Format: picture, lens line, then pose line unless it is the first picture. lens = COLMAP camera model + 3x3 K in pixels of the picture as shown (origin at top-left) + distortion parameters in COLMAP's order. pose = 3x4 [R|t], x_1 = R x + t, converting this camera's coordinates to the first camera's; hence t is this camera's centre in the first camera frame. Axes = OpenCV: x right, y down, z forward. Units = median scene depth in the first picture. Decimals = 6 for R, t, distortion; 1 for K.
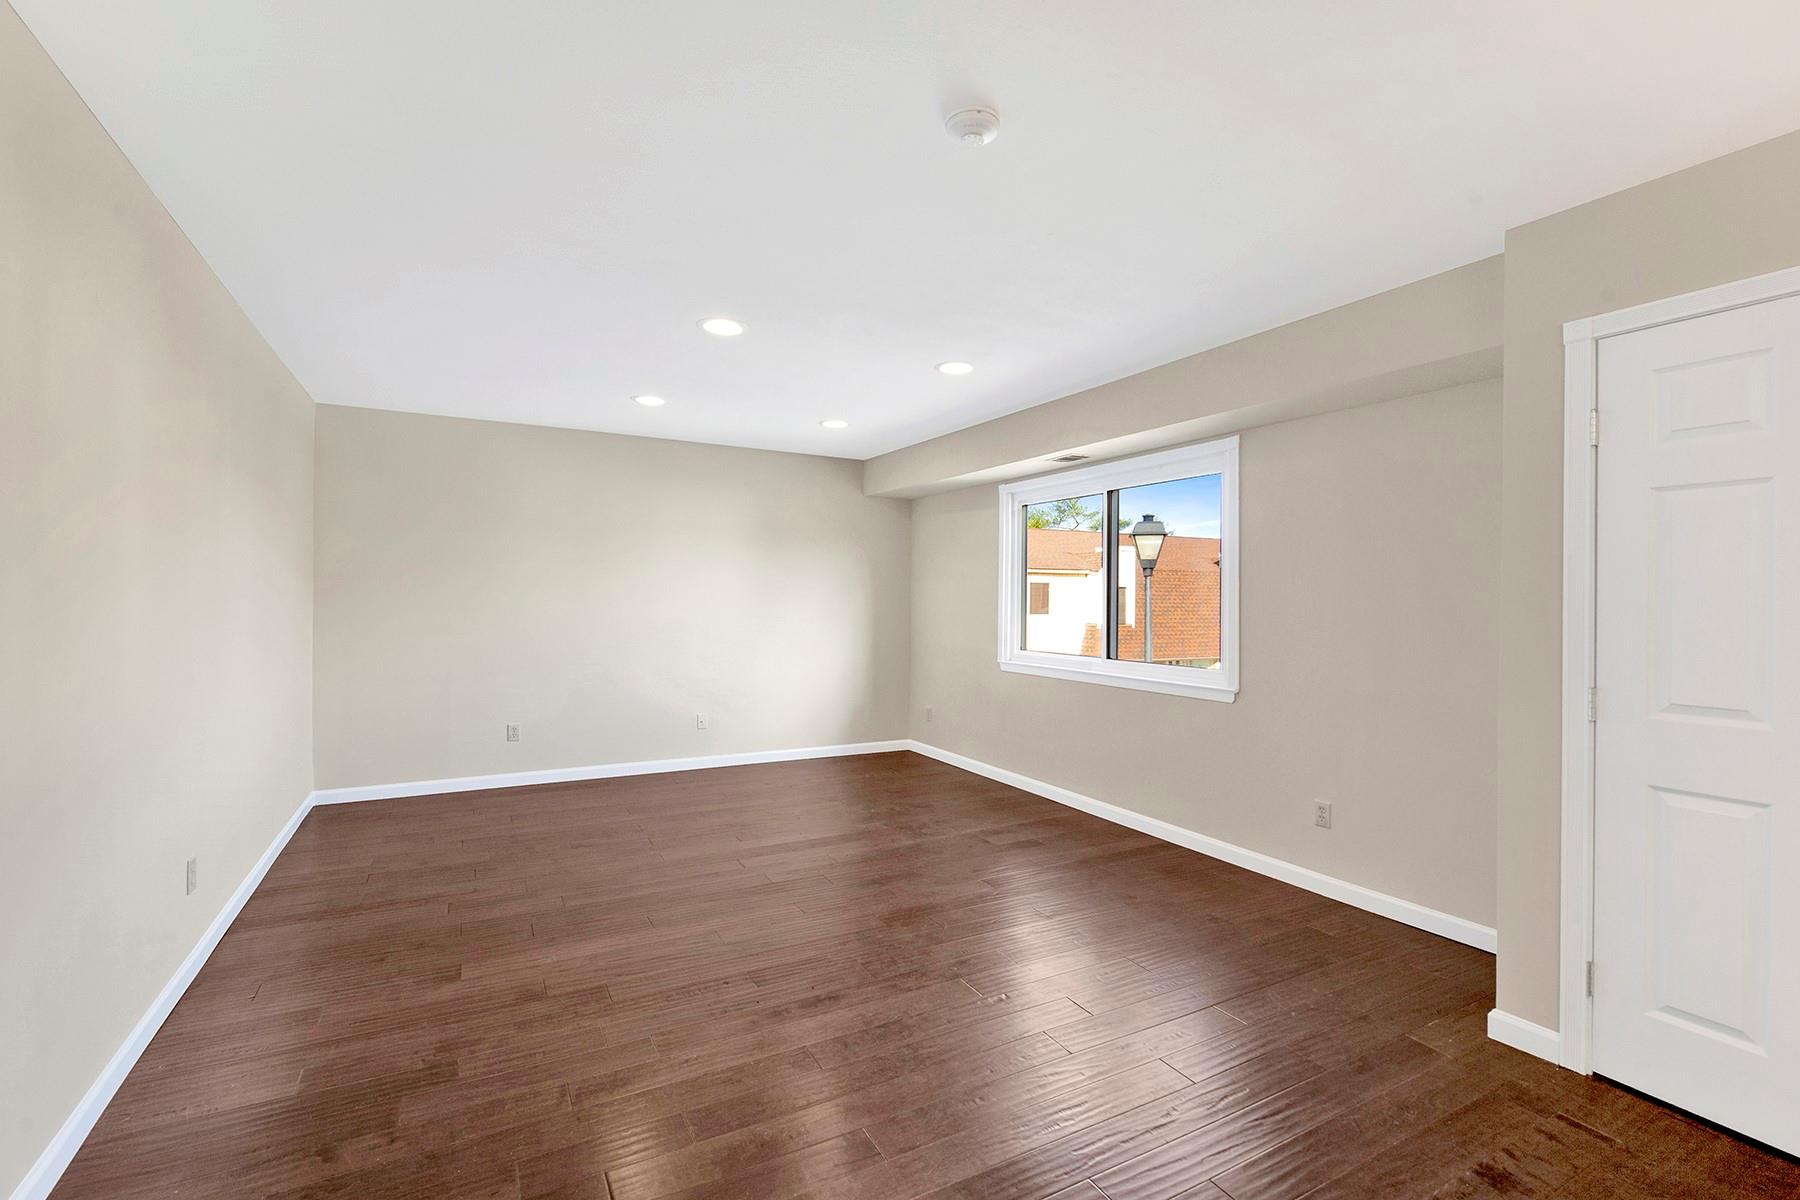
lens RADIAL K [[775.6, 0, 892.0], [0, 775.6, 605.1], [0, 0, 1]] dist [0.000519, -0.000205]
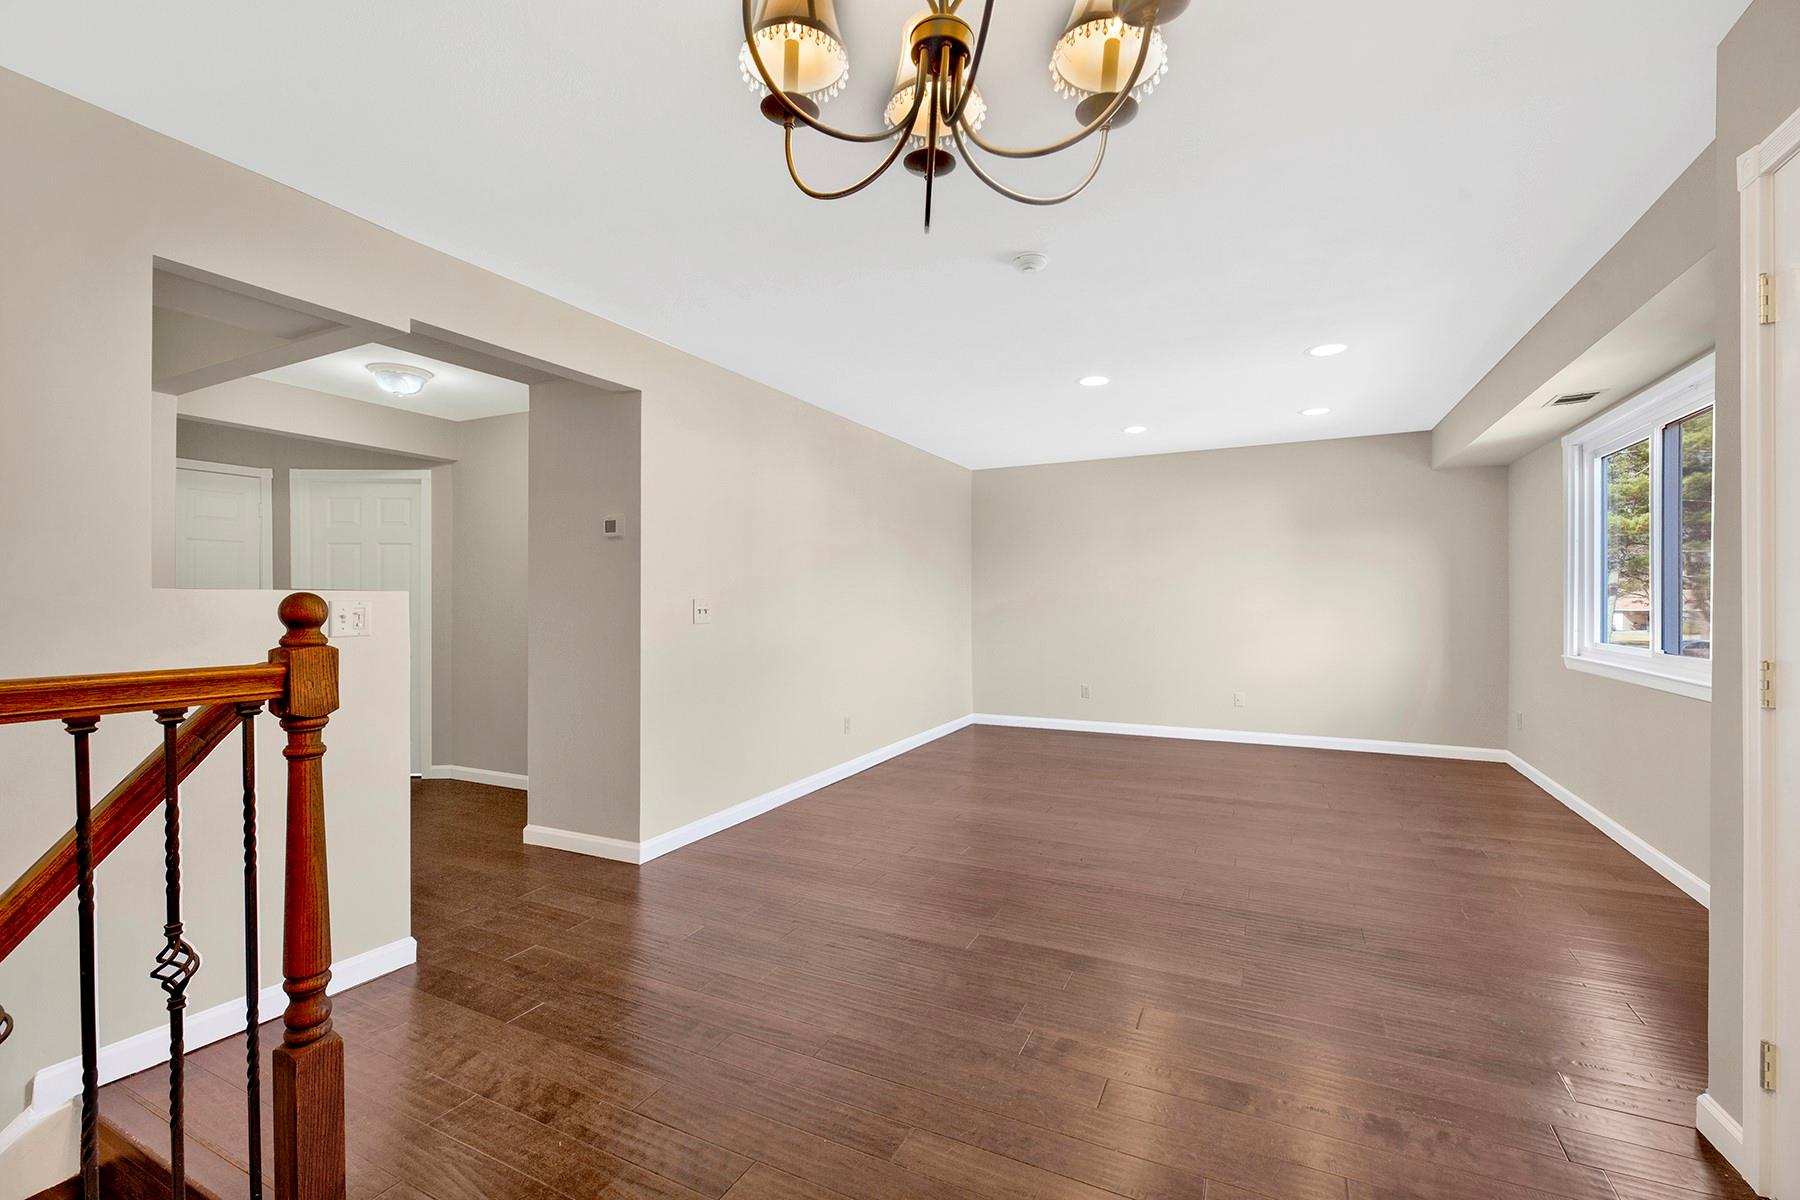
lens RADIAL K [[769.3, 0, 899.7], [0, 769.3, 618.2], [0, 0, 1]] dist [-0.002730, -0.001245]
pose [[0.571546, 0.004790, -0.820556, 0.489221], [0.003693, 0.999958, 0.008410, 0.029465], [0.820562, -0.007837, 0.571504, -0.025734]]
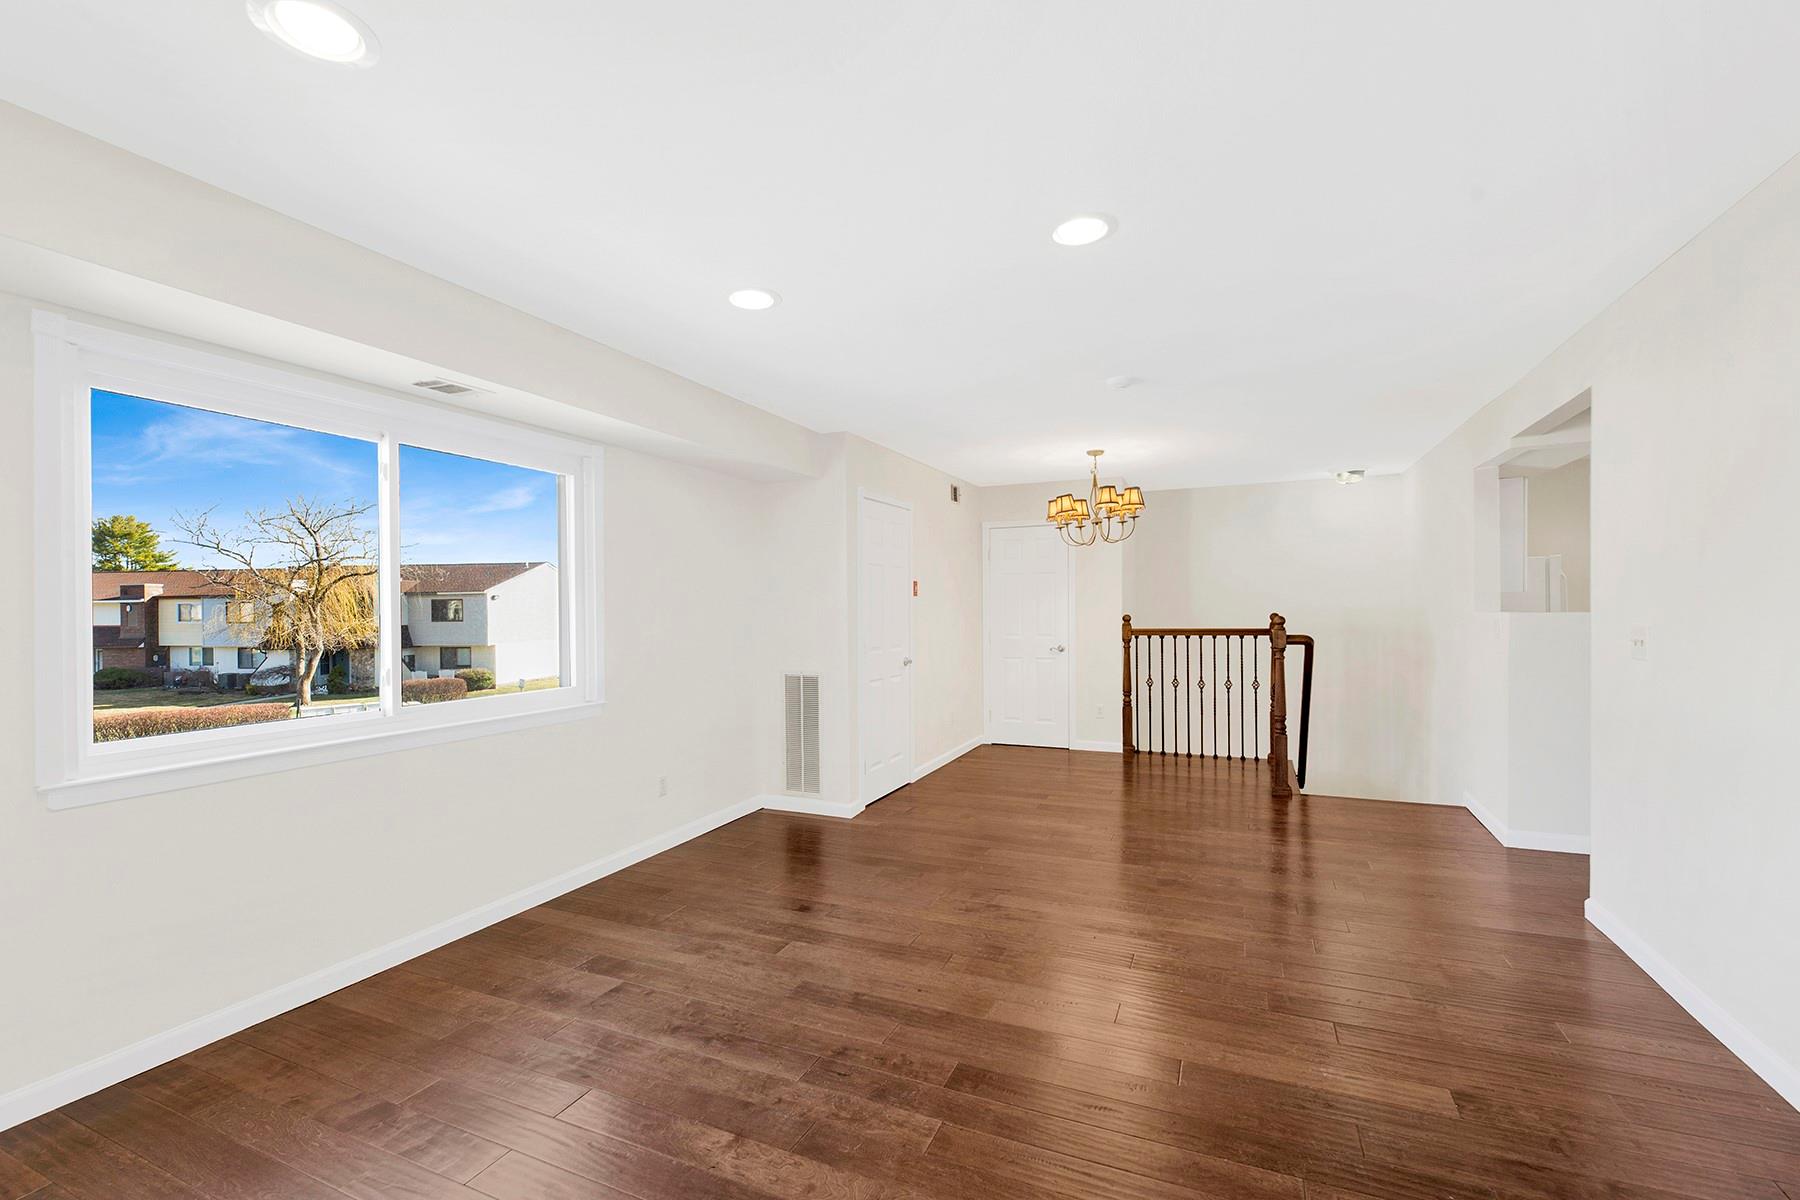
lens RADIAL K [[775.6, 0, 892.0], [0, 775.6, 605.1], [0, 0, 1]] dist [0.000519, -0.000205]
pose [[-0.603575, -0.000072, 0.797307, -0.504162], [0.010923, 0.999905, 0.008358, -0.014942], [-0.797232, 0.013753, -0.603517, 1.148990]]
